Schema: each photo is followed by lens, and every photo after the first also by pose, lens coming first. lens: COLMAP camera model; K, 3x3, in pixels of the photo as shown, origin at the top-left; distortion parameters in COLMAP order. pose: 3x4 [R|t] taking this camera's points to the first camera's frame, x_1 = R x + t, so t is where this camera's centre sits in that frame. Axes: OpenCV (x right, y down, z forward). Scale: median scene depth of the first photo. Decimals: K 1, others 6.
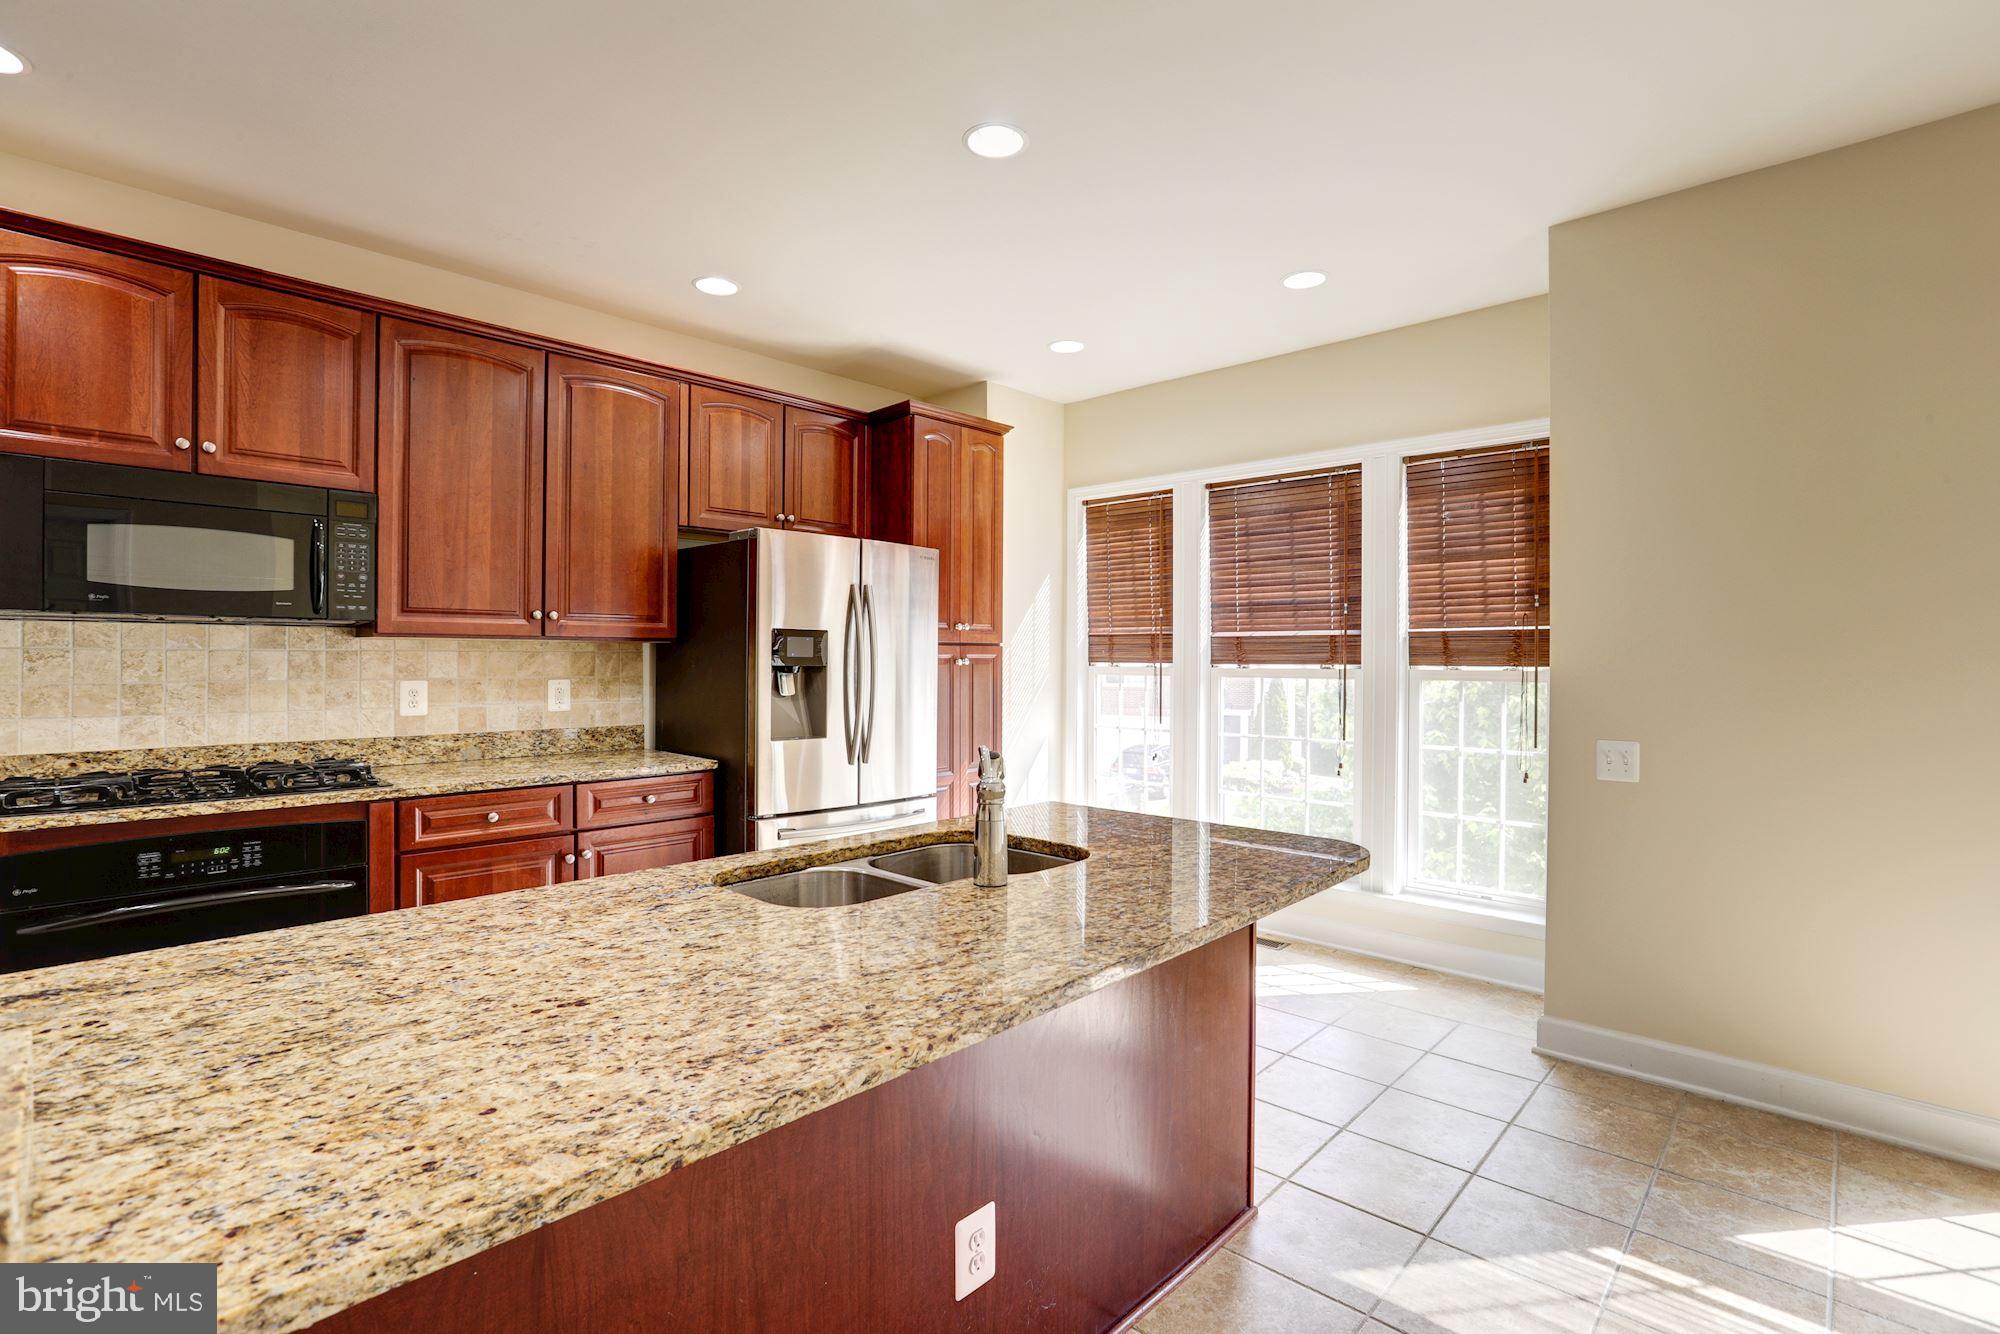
lens RADIAL K [[925.4, 0, 1003.5], [0, 925.4, 662.5], [0, 0, 1]] dist [-0.027550, 0.000157]
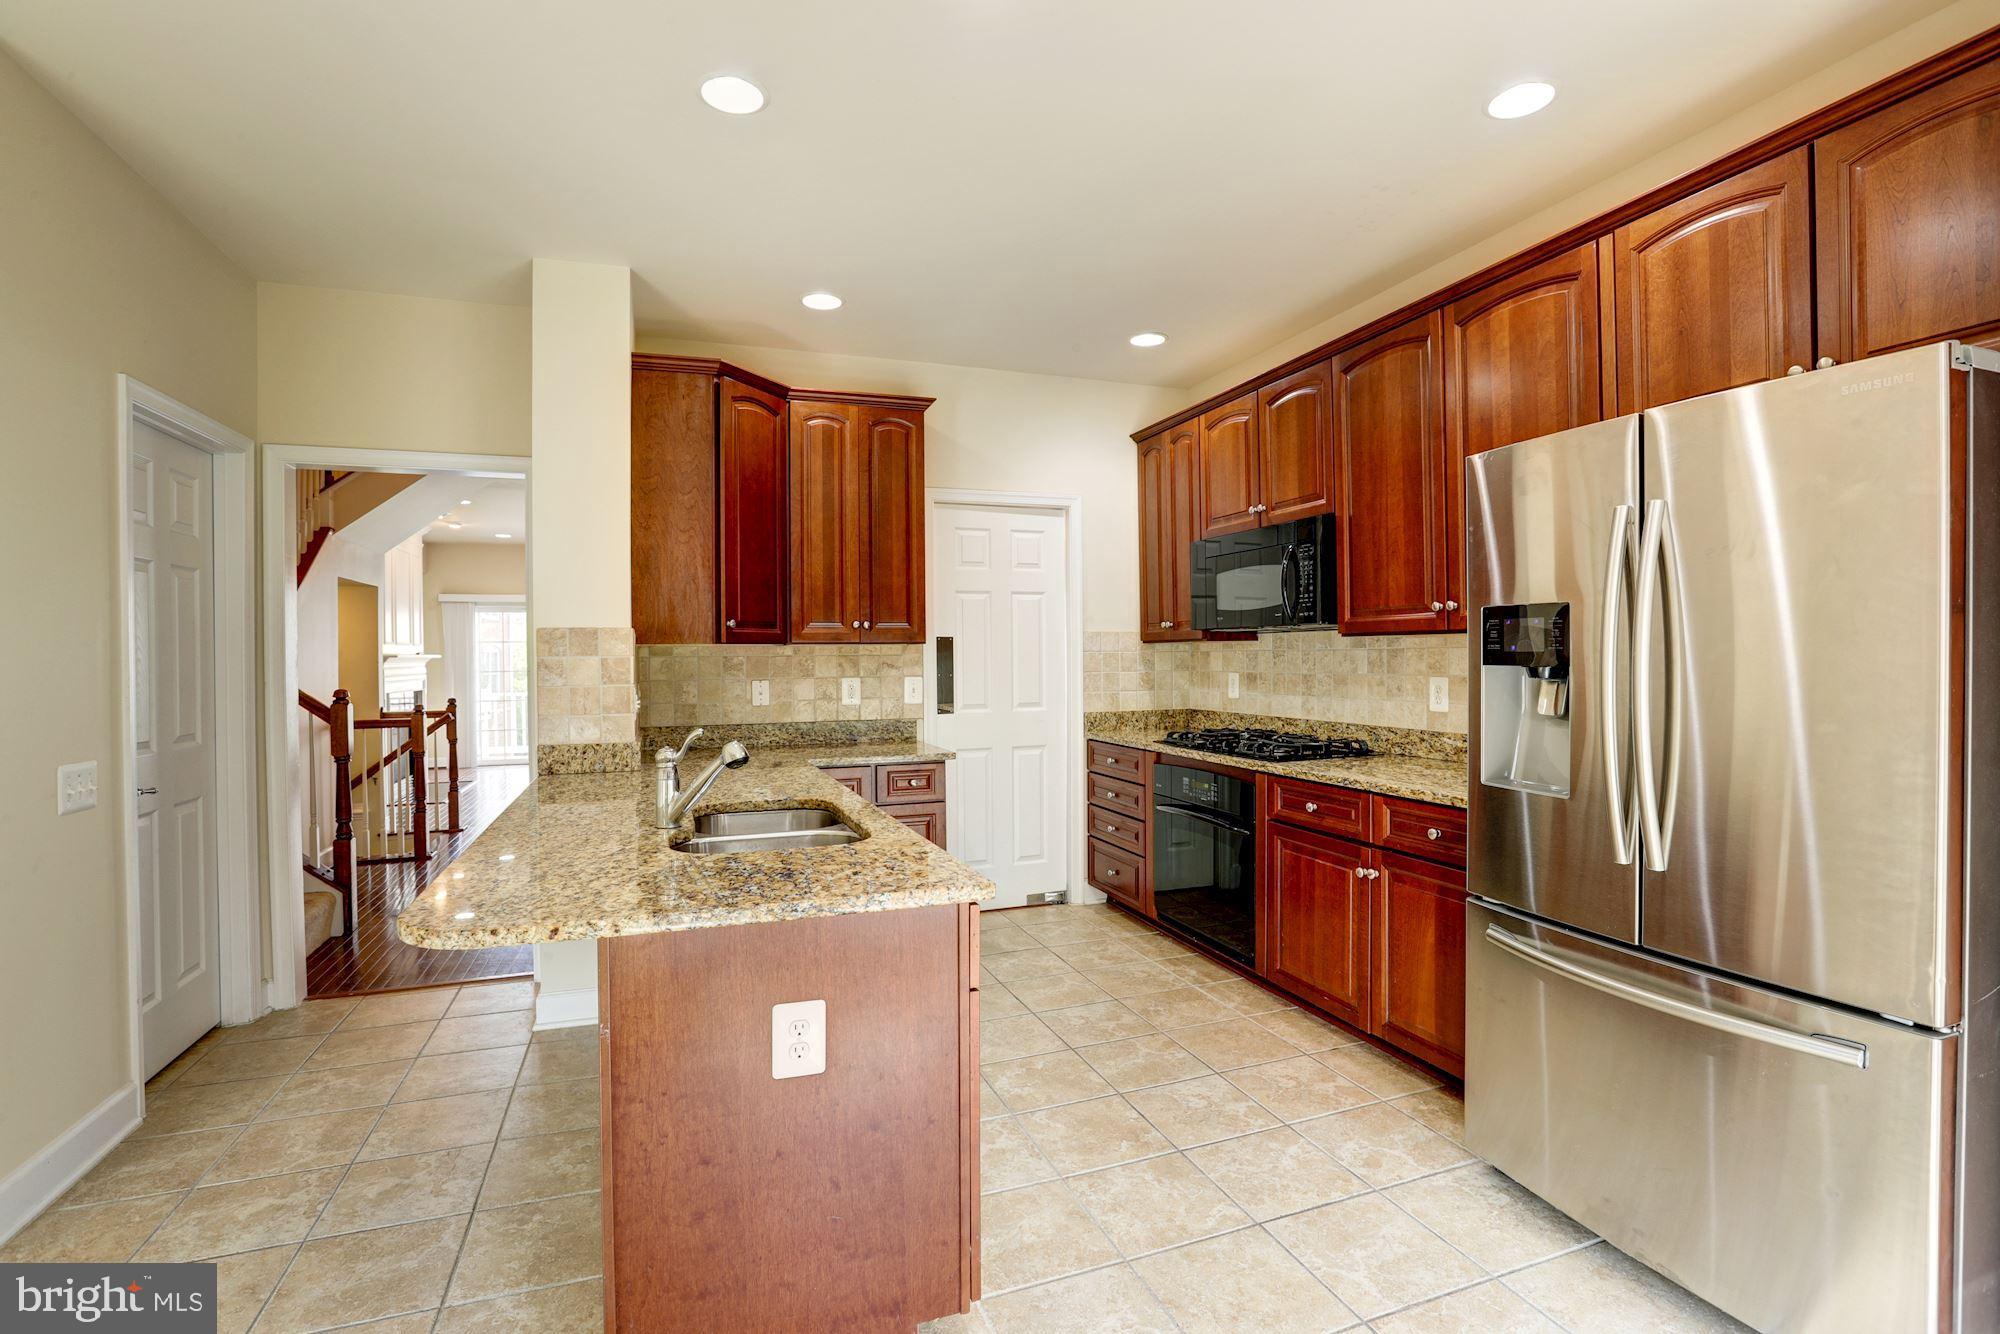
lens RADIAL K [[925.4, 0, 1003.1], [0, 925.4, 662.8], [0, 0, 1]] dist [-0.027550, 0.000157]
pose [[-0.442089, 0.005759, -0.896953, 0.518320], [0.000659, 0.999981, 0.006096, -0.002707], [0.896971, 0.002103, -0.442085, 1.092584]]
